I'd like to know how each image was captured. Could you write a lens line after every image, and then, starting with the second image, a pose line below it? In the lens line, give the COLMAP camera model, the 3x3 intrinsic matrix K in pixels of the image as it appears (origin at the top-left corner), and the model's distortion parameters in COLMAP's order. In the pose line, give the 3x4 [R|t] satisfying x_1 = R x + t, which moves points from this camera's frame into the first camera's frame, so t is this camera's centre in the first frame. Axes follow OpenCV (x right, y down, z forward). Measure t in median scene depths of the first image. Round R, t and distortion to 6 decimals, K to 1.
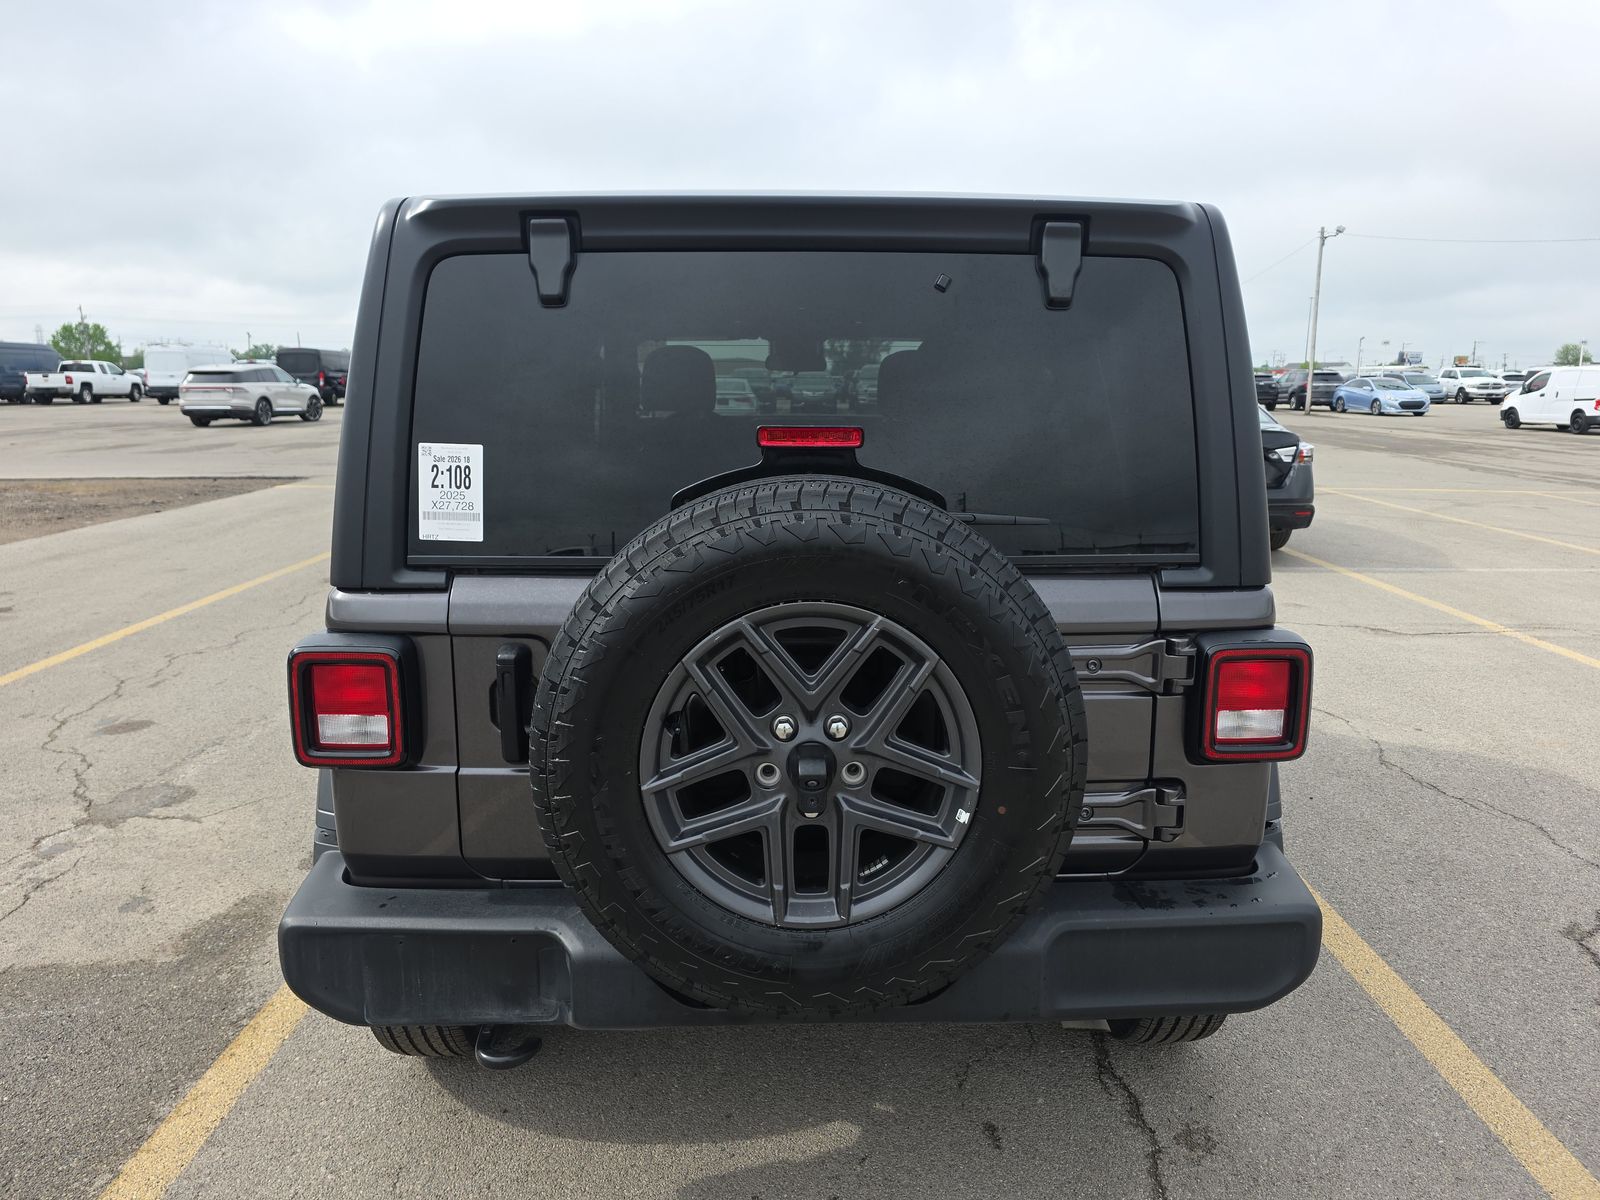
lens RADIAL K [[1099.9, 0, 800.0], [0, 1099.9, 600.0], [0, 0, 1]] dist [0.010936, 0.001649]
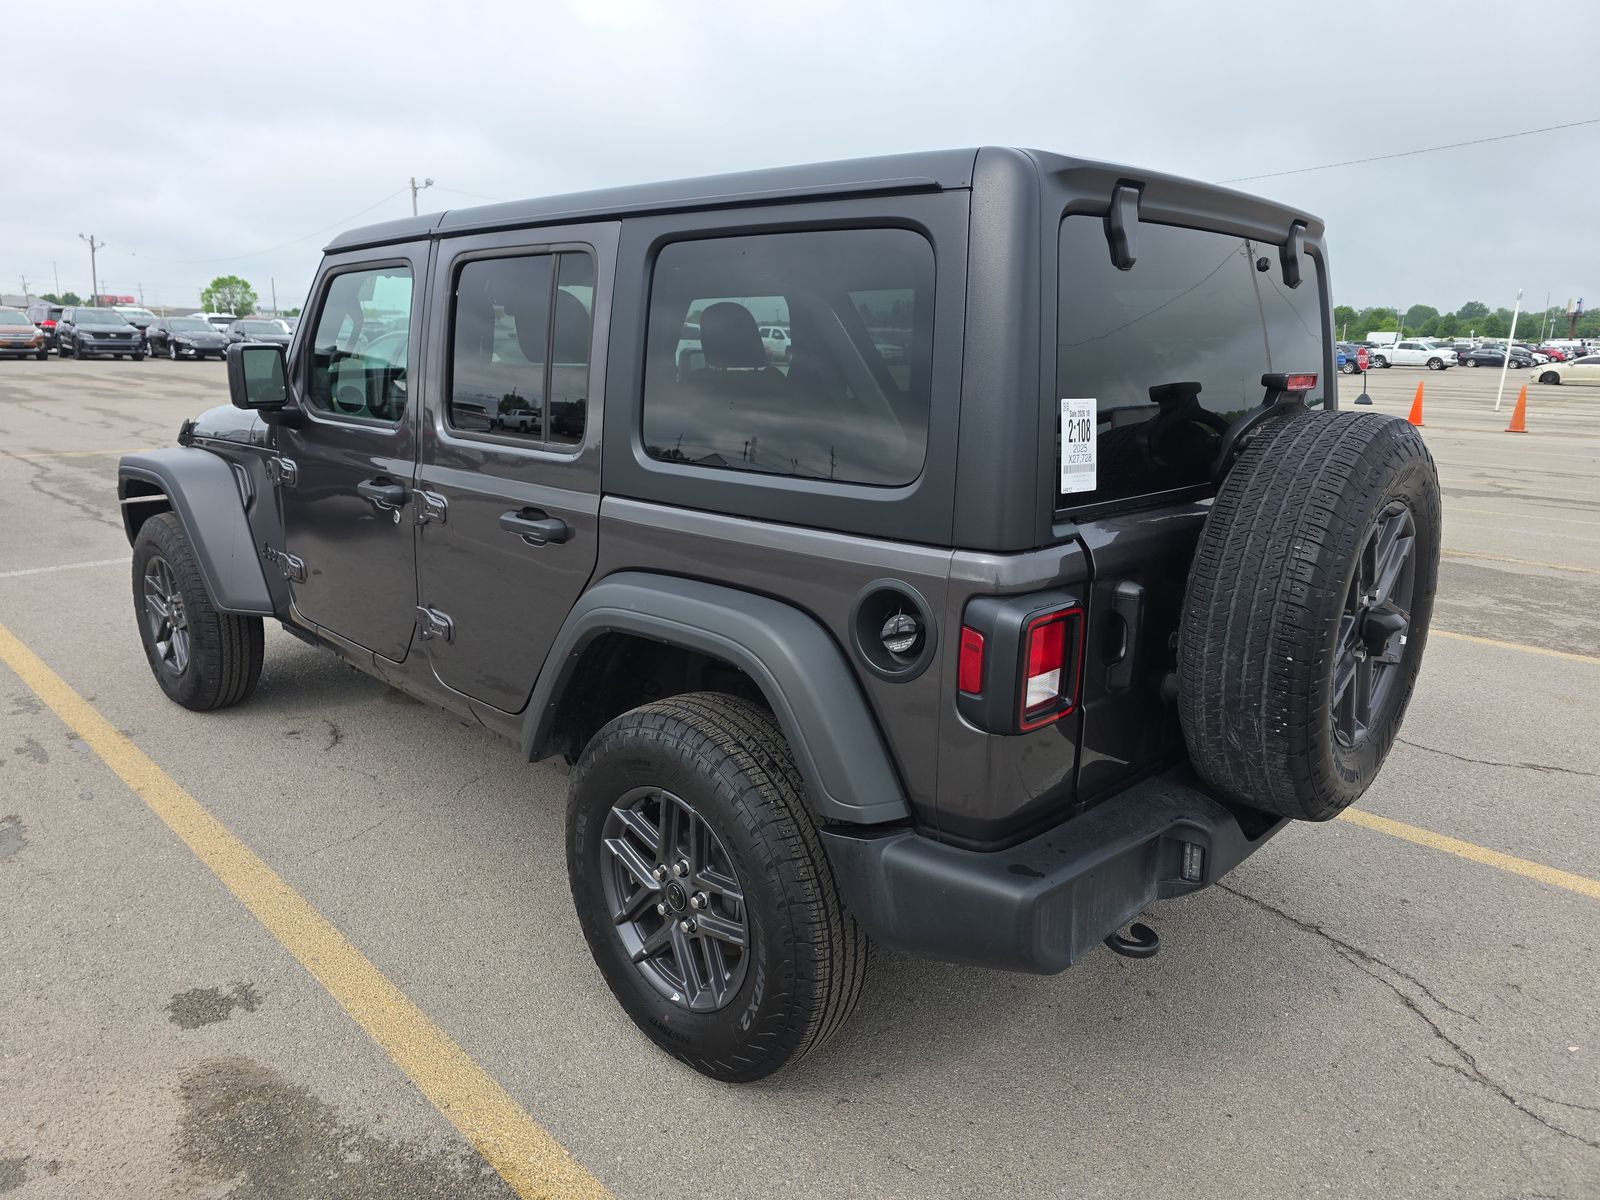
lens RADIAL K [[1099.9, 0, 800.0], [0, 1099.9, 600.0], [0, 0, 1]] dist [0.010936, 0.001649]
pose [[0.705776, -0.159211, 0.690313, -1.242847], [0.126983, 0.987069, 0.097826, -0.089005], [-0.696962, 0.018615, 0.716867, 0.440852]]
